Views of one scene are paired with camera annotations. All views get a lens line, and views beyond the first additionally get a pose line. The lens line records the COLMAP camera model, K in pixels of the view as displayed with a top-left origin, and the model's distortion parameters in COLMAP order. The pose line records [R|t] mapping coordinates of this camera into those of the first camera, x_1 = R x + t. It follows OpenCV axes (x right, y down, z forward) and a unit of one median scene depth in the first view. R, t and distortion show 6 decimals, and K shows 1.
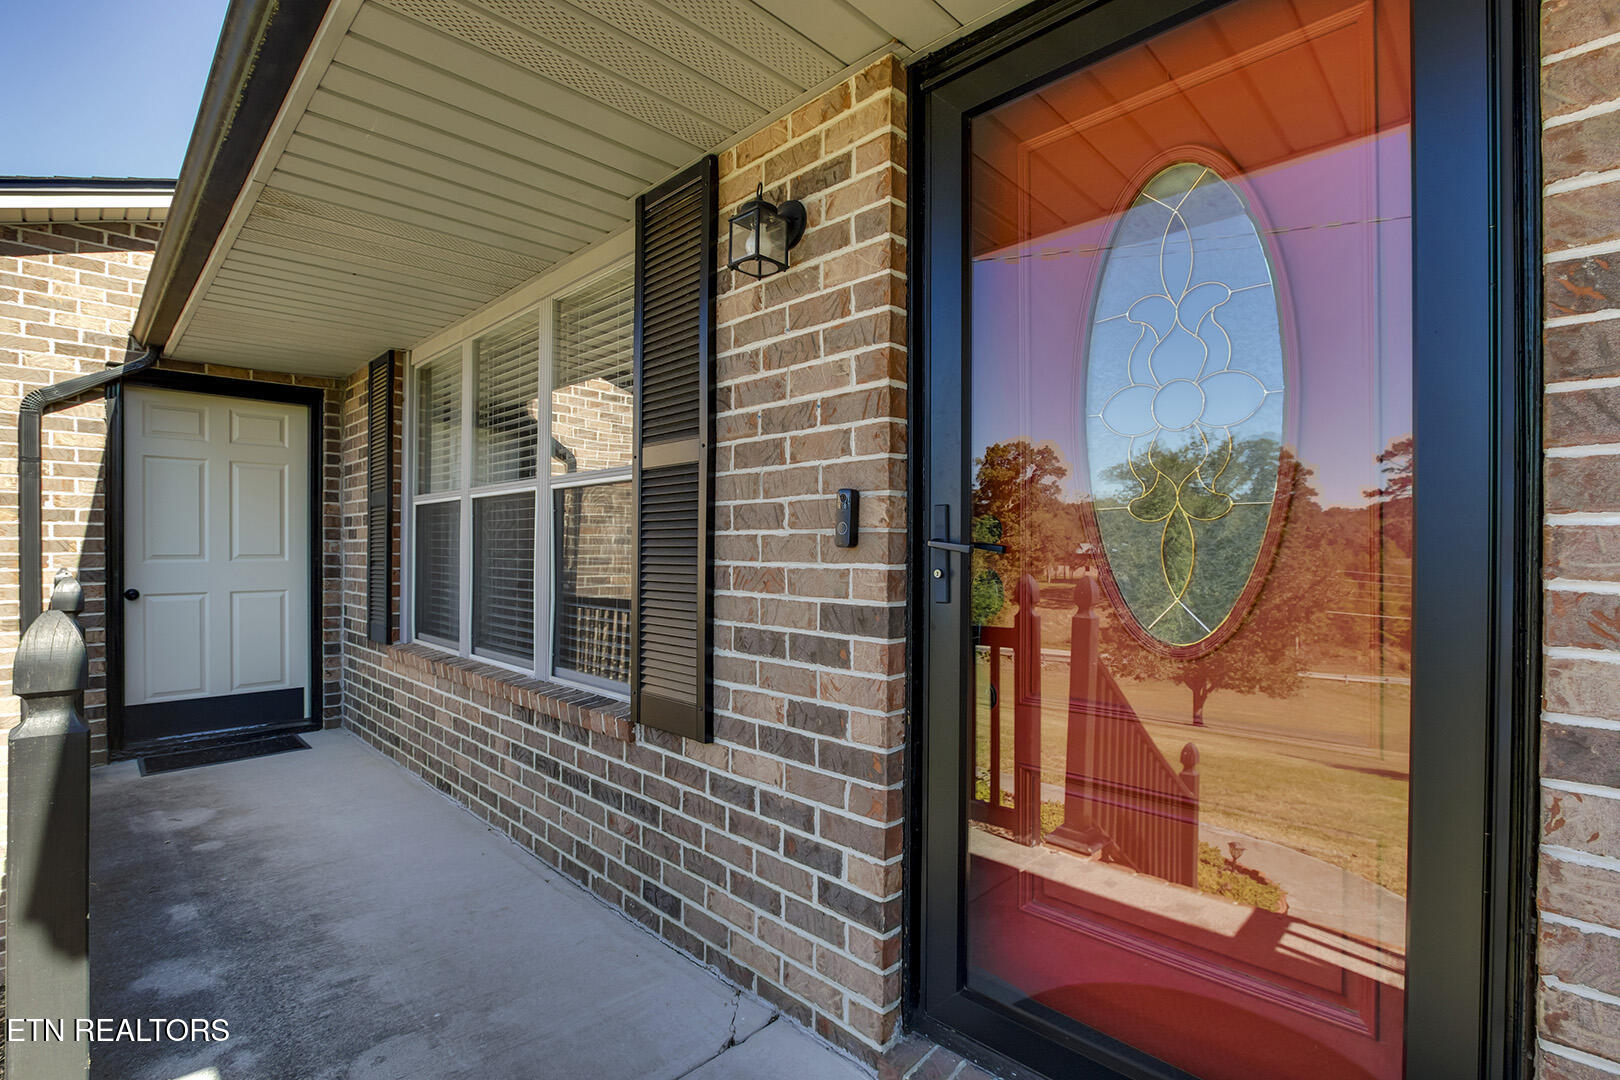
lens RADIAL K [[810.4, 0, 819.0], [0, 810.4, 552.9], [0, 0, 1]] dist [-0.027813, -0.000101]
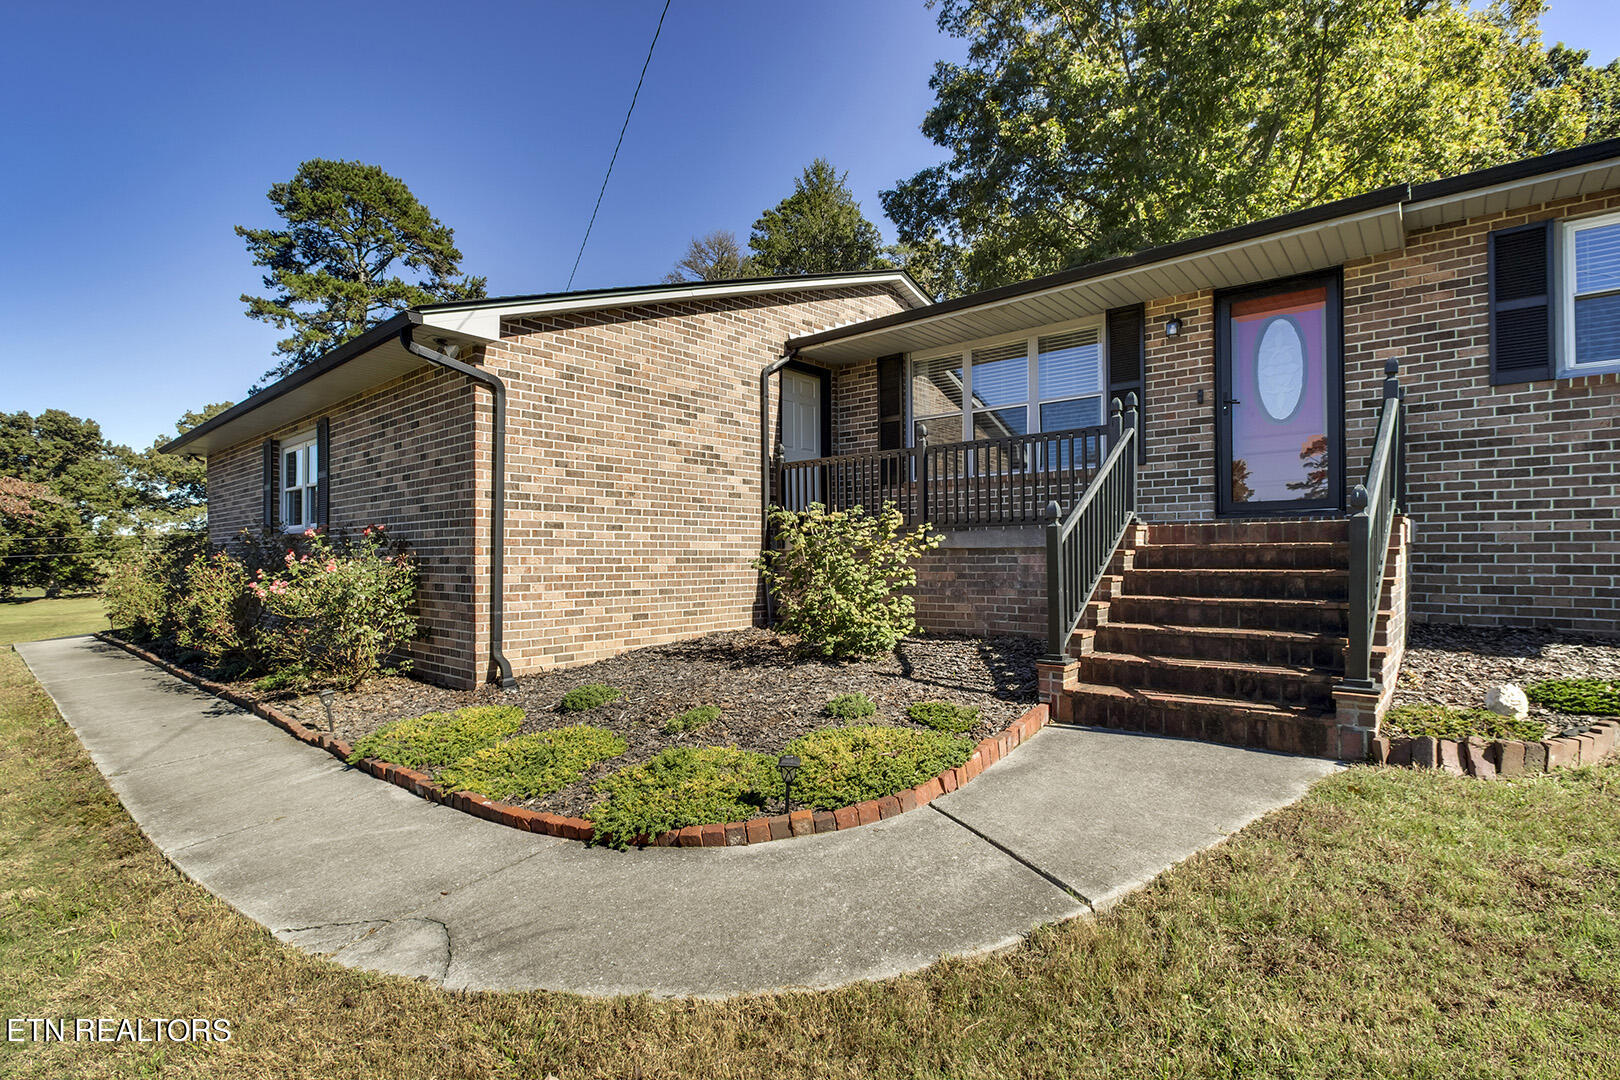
lens RADIAL K [[810.4, 0, 819.0], [0, 810.4, 552.9], [0, 0, 1]] dist [-0.027813, -0.000101]
pose [[0.997278, -0.000355, 0.073734, -2.067956], [0.001573, 0.999863, -0.016462, 0.767198], [-0.073718, 0.016534, 0.997142, -2.762795]]
